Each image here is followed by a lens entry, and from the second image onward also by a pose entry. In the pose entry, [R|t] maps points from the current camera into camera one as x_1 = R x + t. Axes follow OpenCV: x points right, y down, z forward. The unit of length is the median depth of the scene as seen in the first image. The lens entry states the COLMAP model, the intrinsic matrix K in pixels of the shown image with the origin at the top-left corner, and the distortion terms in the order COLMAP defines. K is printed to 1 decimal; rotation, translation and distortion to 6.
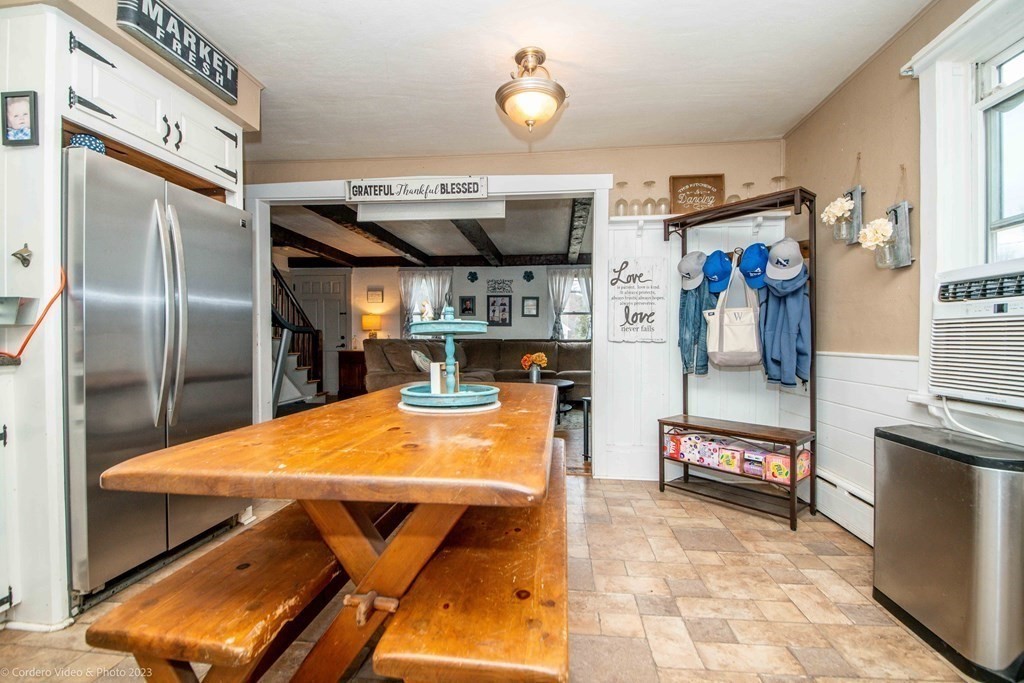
lens RADIAL K [[427.1, 0, 513.2], [0, 427.1, 342.9], [0, 0, 1]] dist [0.026052, -0.024291]
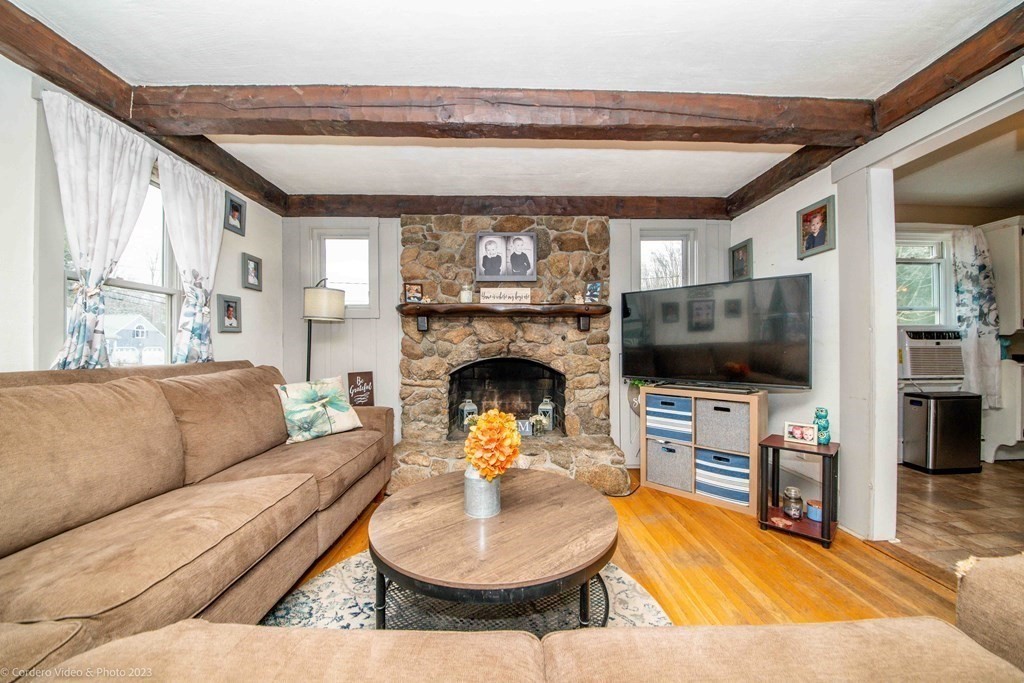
lens RADIAL K [[369.6, 0, 519.7], [0, 369.6, 343.2], [0, 0, 1]] dist [0.020780, -0.015924]
pose [[-0.141913, 0.001091, 0.989879, -0.638113], [0.010154, 0.999948, 0.000354, -0.081608], [-0.989827, 0.010101, -0.141916, 2.901246]]
